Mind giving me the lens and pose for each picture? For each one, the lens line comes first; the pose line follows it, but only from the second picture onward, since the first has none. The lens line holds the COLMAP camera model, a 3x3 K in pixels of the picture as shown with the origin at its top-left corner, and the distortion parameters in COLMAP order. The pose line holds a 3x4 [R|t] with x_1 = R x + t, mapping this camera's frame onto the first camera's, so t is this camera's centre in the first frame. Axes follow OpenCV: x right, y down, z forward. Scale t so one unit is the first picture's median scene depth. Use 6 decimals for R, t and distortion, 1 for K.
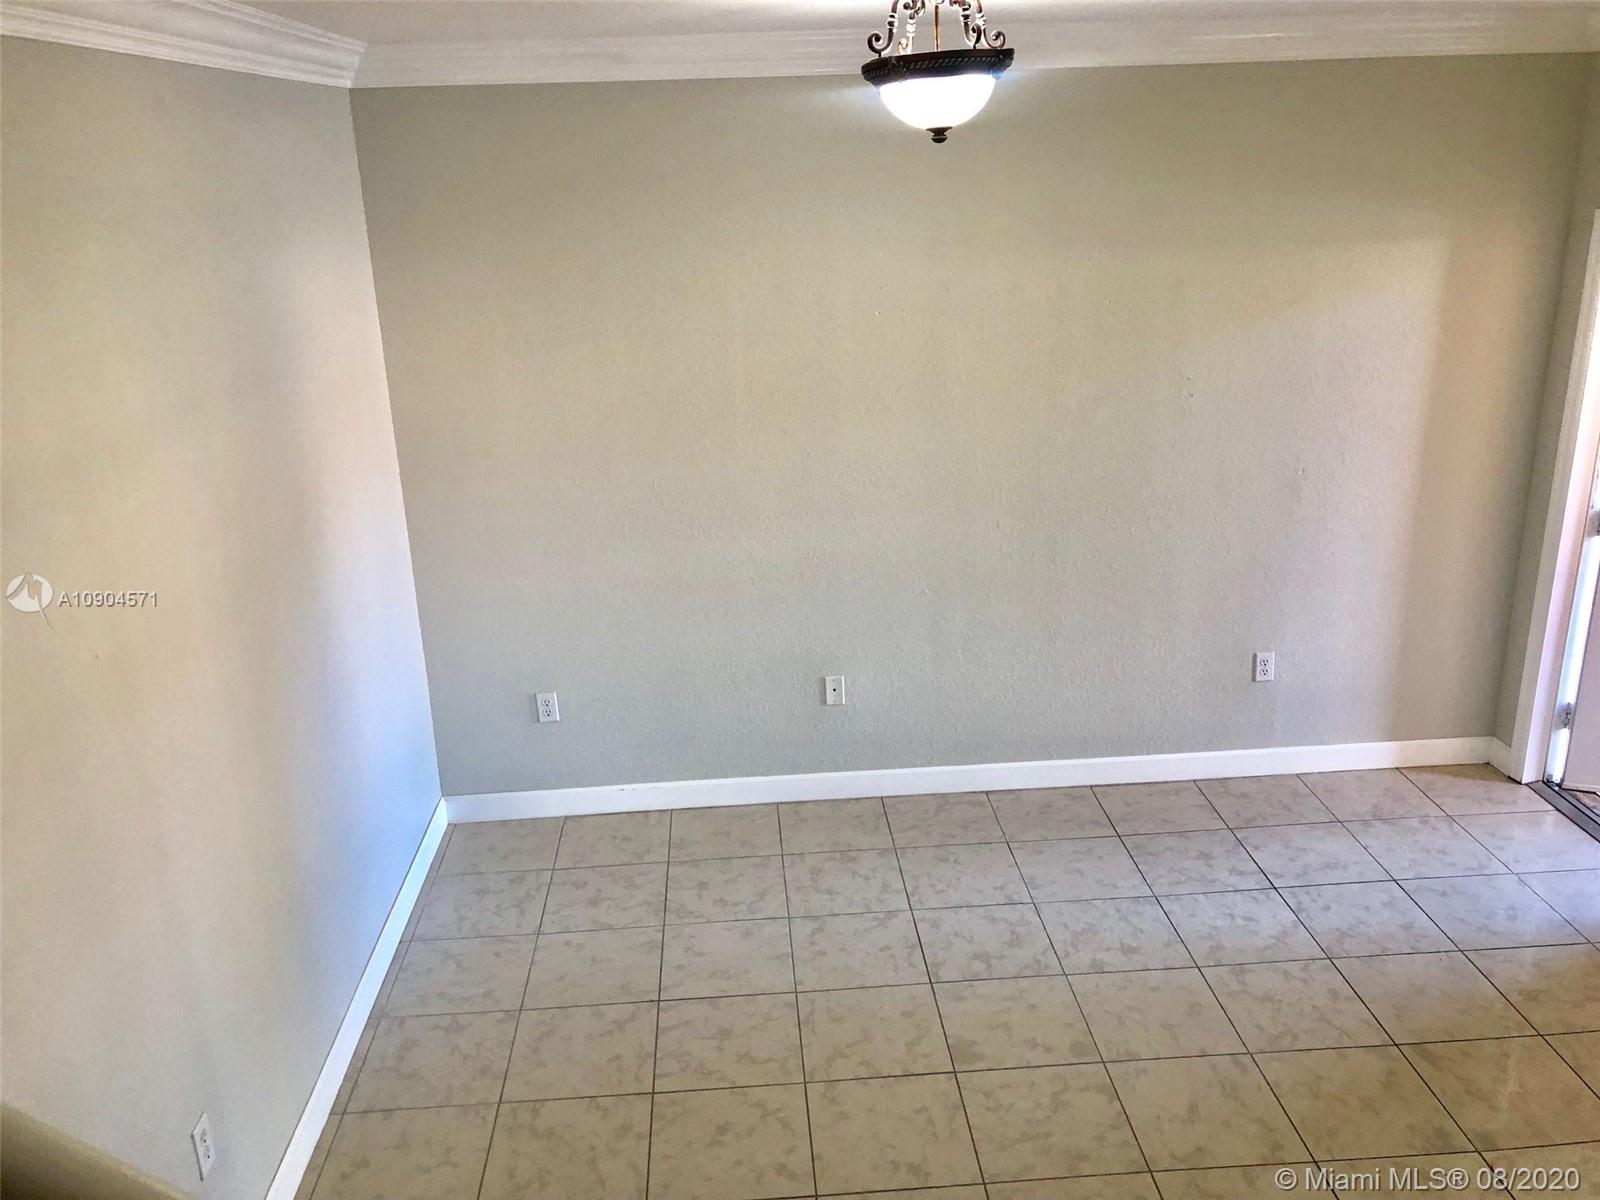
lens RADIAL K [[1308.4, 0, 782.9], [0, 1308.4, 599.3], [0, 0, 1]] dist [0.038653, -0.032306]
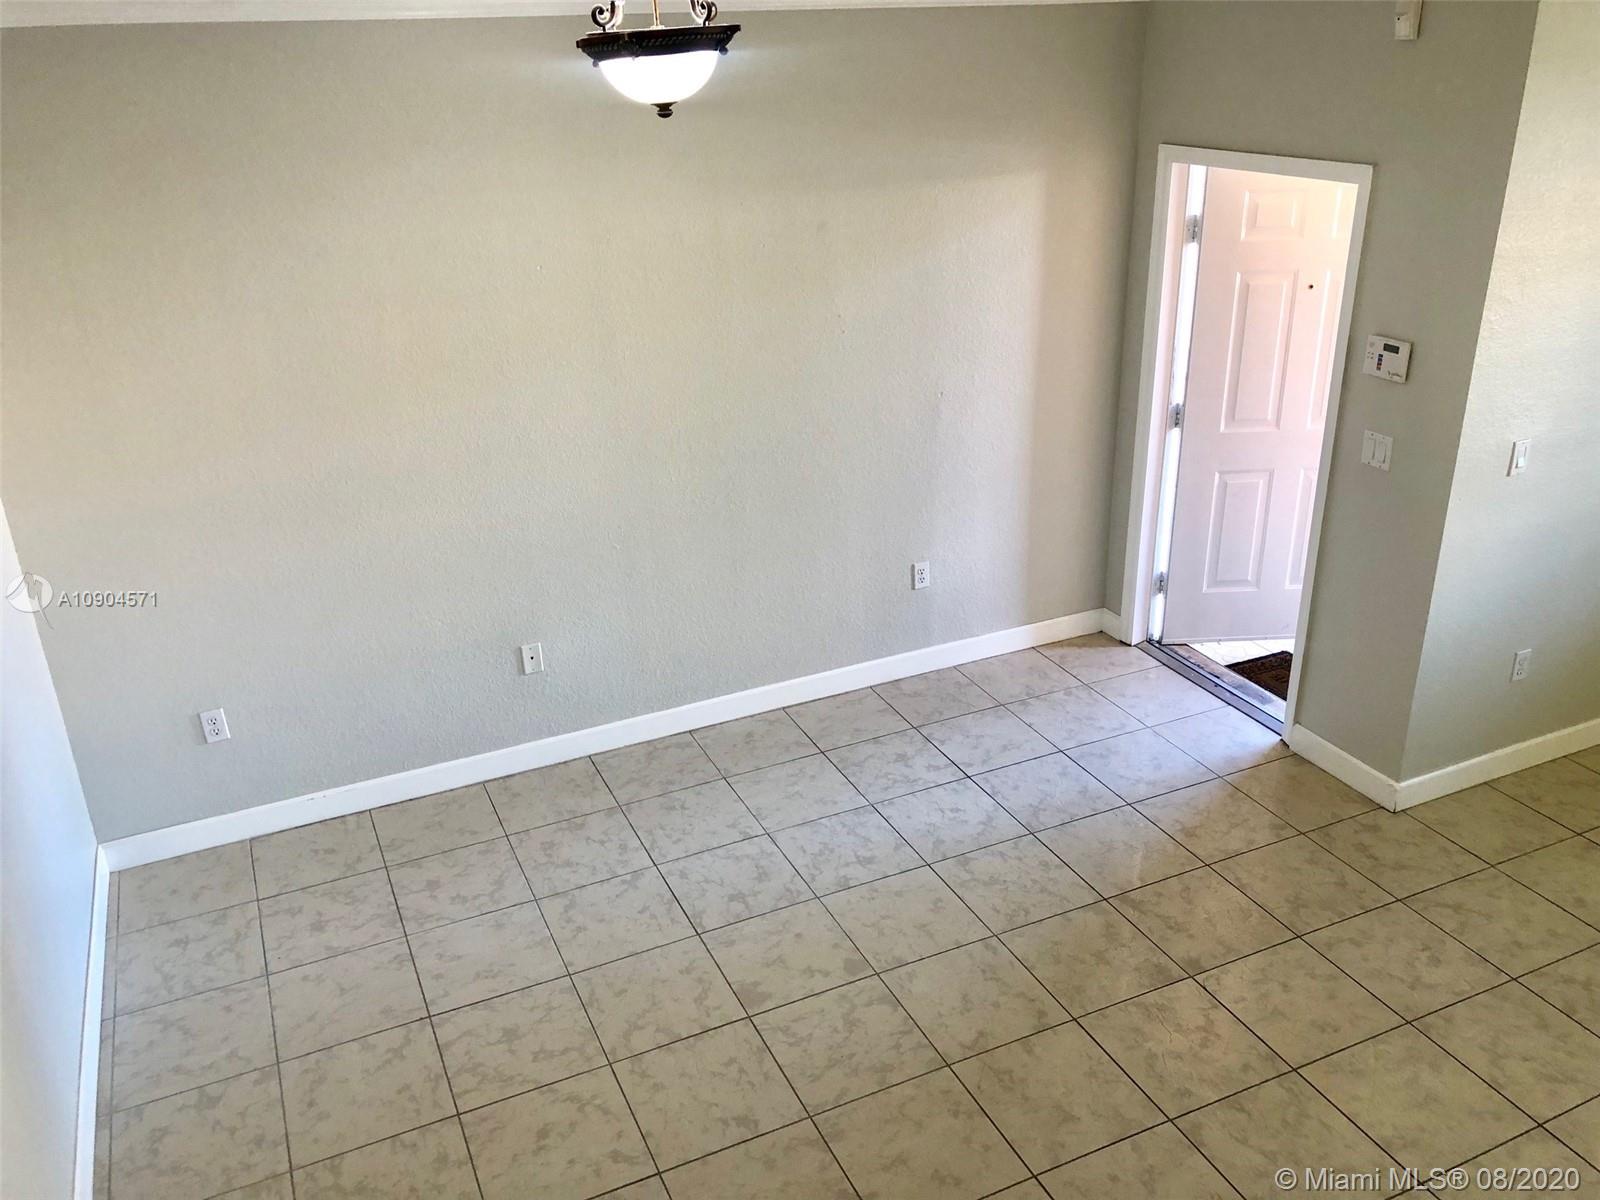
lens RADIAL K [[1308.4, 0, 785.3], [0, 1308.4, 596.0], [0, 0, 1]] dist [0.038653, -0.032306]
pose [[0.934053, -0.138241, 0.329293, -0.121048], [0.113640, 0.989167, 0.092917, -0.055412], [-0.338571, -0.049369, 0.939645, 0.025047]]
